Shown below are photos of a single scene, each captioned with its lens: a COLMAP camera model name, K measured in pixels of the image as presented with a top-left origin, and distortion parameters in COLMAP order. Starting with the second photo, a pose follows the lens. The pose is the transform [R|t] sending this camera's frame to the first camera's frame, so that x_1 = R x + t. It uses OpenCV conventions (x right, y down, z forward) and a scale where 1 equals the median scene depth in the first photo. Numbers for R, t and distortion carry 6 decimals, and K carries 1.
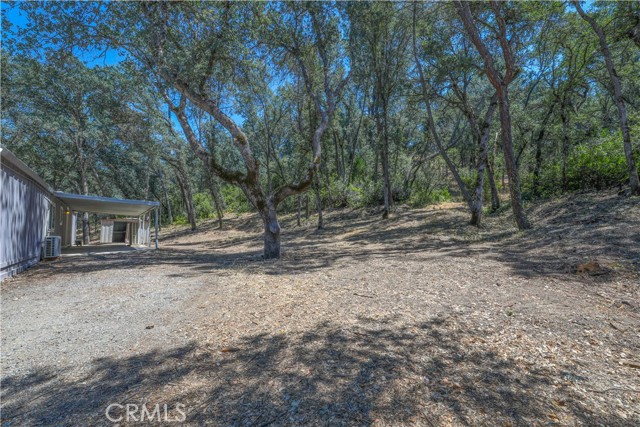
lens RADIAL K [[287.1, 0, 322.7], [0, 287.1, 207.9], [0, 0, 1]] dist [0.001544, 0.000494]
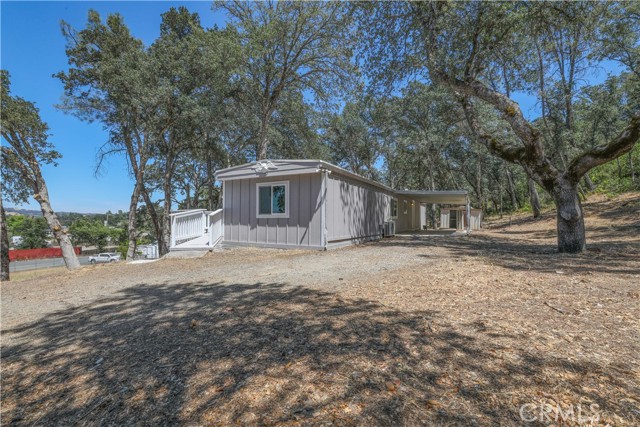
lens RADIAL K [[287.1, 0, 321.4], [0, 287.1, 215.6], [0, 0, 1]] dist [0.001544, 0.000494]
pose [[0.411840, -0.010080, -0.911201, 0.133236], [0.072591, 0.997124, 0.021779, 0.006976], [0.908360, -0.075115, 0.411387, 0.056407]]
